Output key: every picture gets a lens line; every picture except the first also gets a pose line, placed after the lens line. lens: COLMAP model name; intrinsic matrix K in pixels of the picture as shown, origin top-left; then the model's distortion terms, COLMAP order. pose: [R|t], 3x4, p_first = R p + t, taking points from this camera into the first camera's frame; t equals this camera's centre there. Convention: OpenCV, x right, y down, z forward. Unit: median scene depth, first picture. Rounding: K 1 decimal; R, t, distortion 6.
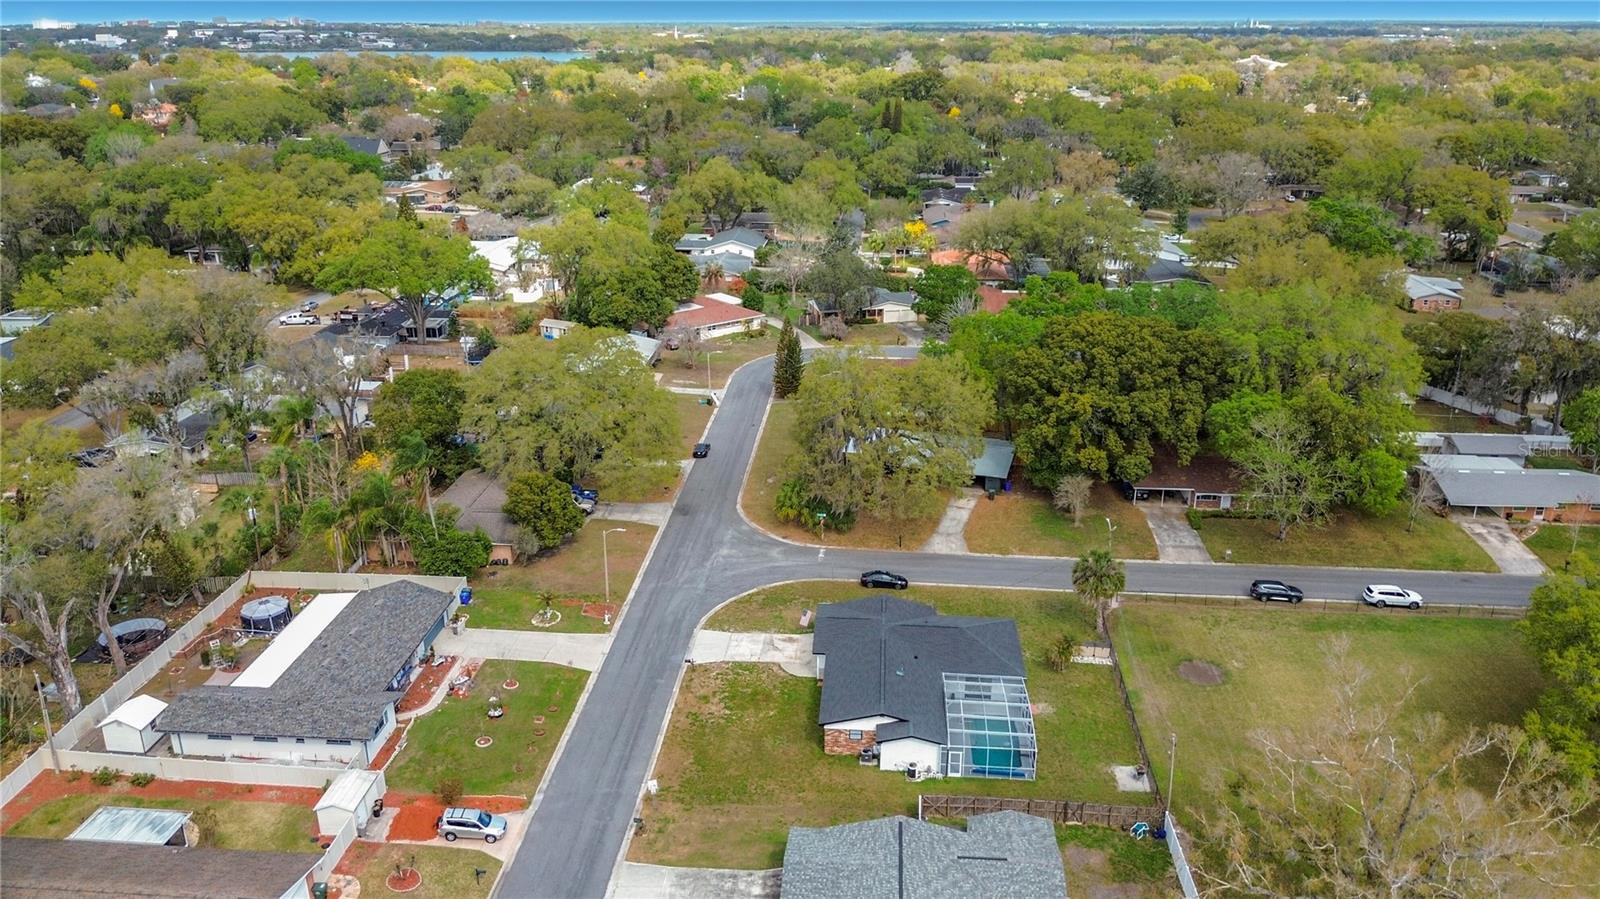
lens RADIAL K [[1162.3, 0, 800.0], [0, 1162.3, 449.5], [0, 0, 1]] dist [0.045121, -0.083817]
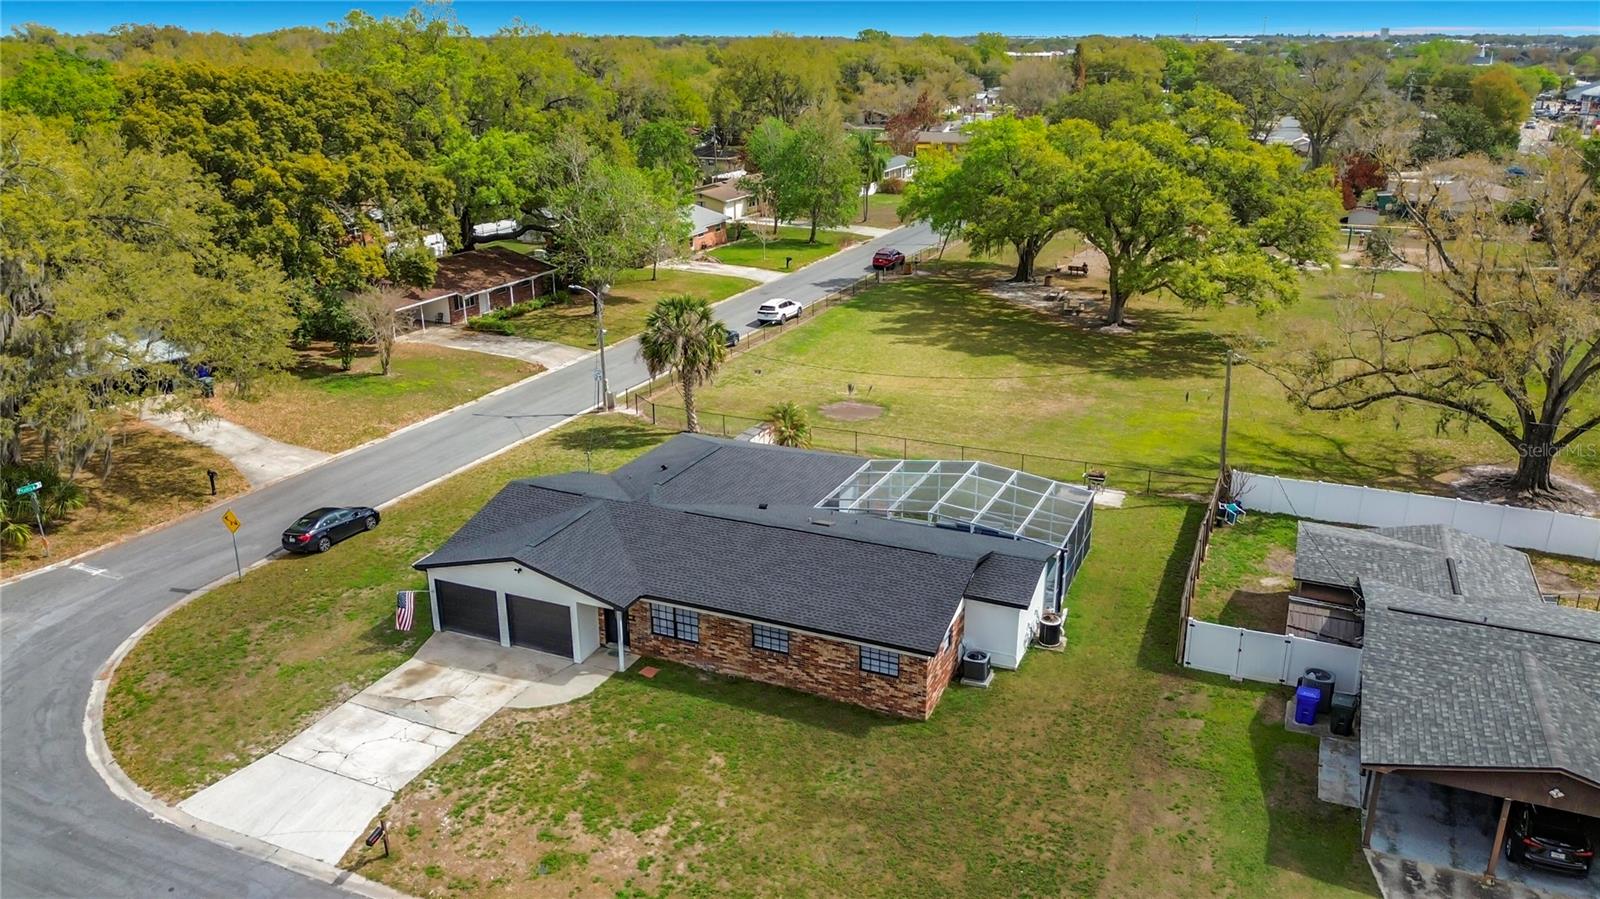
lens RADIAL K [[1174.7, 0, 796.1], [0, 1174.7, 448.1], [0, 0, 1]] dist [0.060832, -0.109440]
pose [[0.330981, -0.306973, 0.892311, -0.273512], [0.328713, 0.923887, 0.195908, 0.056470], [-0.884533, 0.228472, 0.406695, 0.674447]]
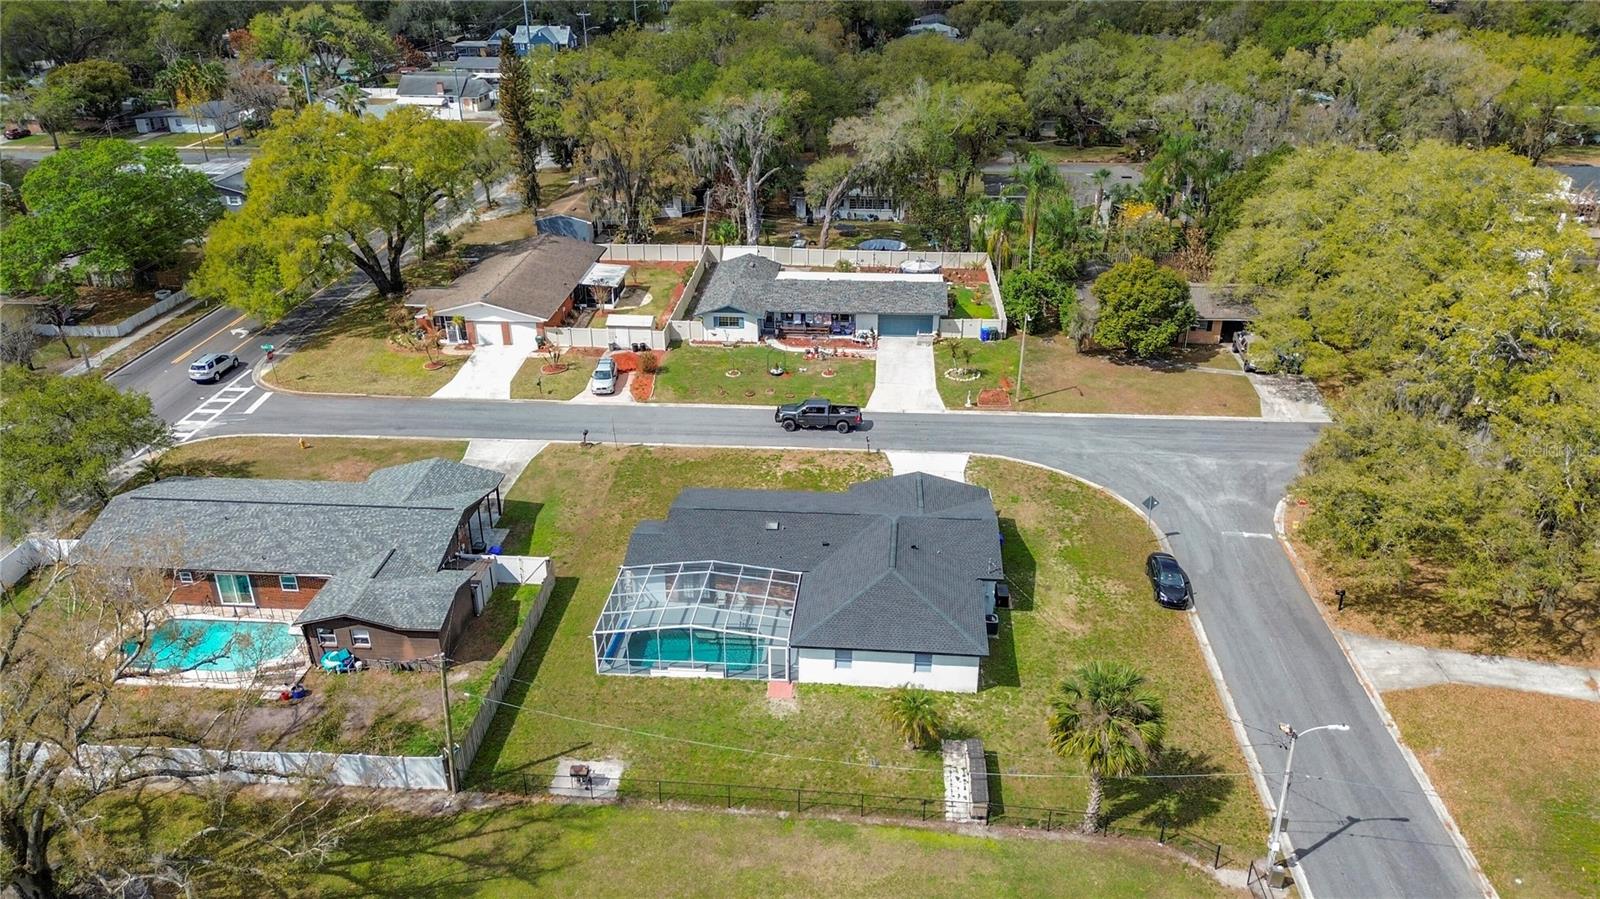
lens RADIAL K [[1131.6, 0, 800.0], [0, 1131.6, 449.5], [0, 0, 1]] dist [0.083898, -0.094076]
pose [[0.001582, 0.436600, -0.899654, 0.584990], [-0.342938, 0.845335, 0.409636, -0.120405], [0.939357, 0.307878, 0.151064, 0.743462]]
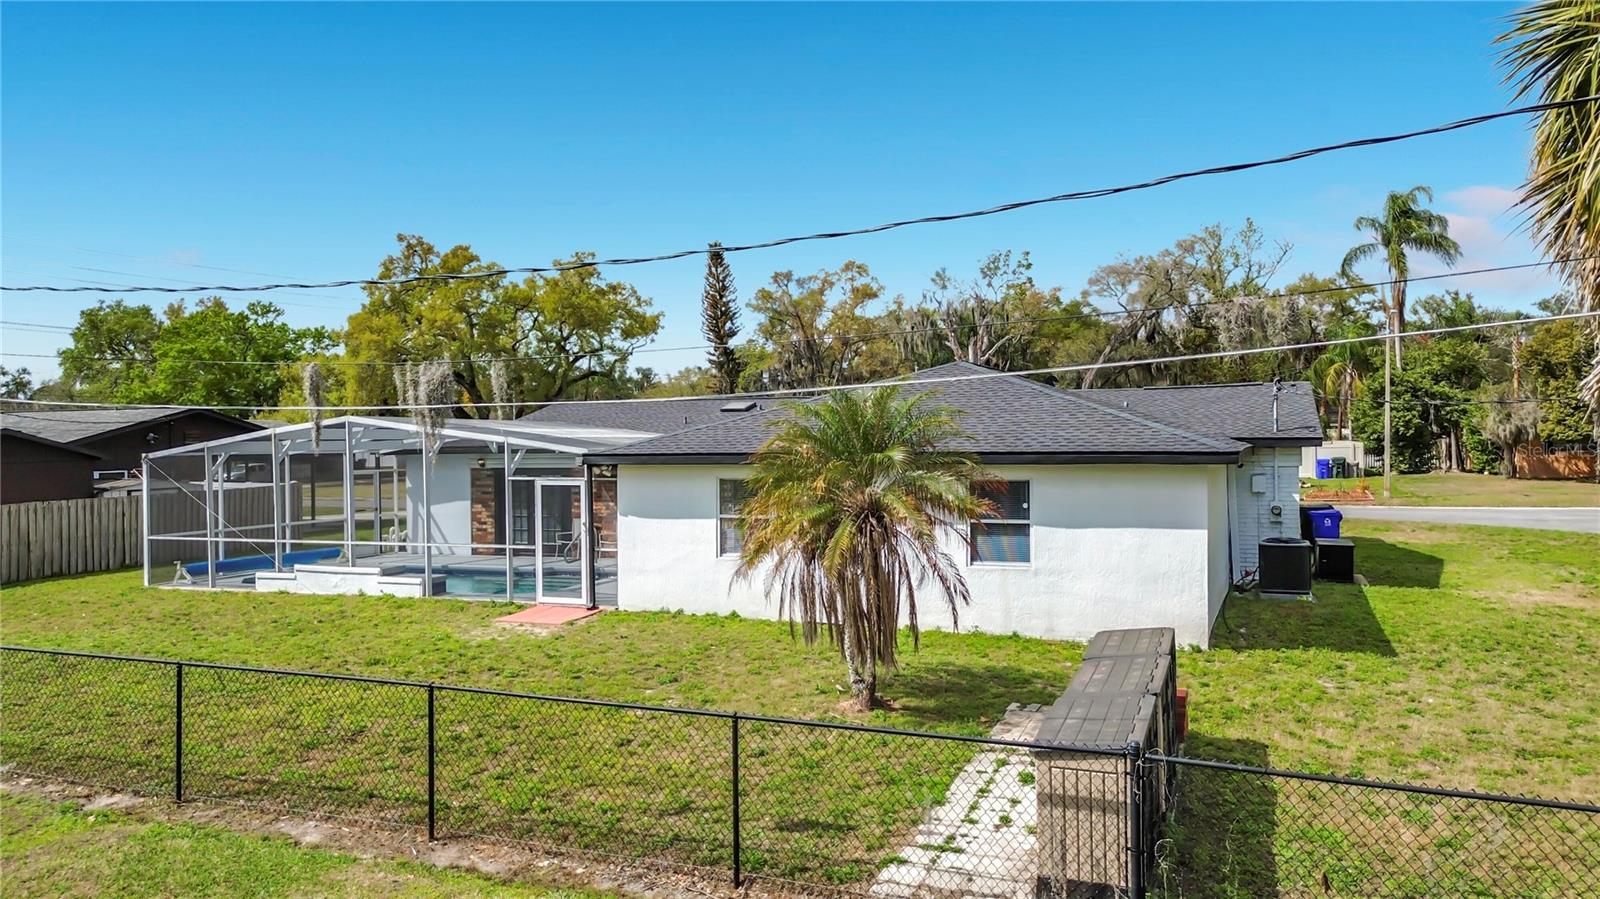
lens RADIAL K [[1131.6, 0, 800.0], [0, 1131.6, 449.5], [0, 0, 1]] dist [0.083898, -0.094076]
pose [[-0.297027, 0.010388, -0.954813, 0.312396], [-0.320650, 0.940791, 0.109985, 0.135393], [0.899421, 0.338829, -0.276109, 0.916913]]
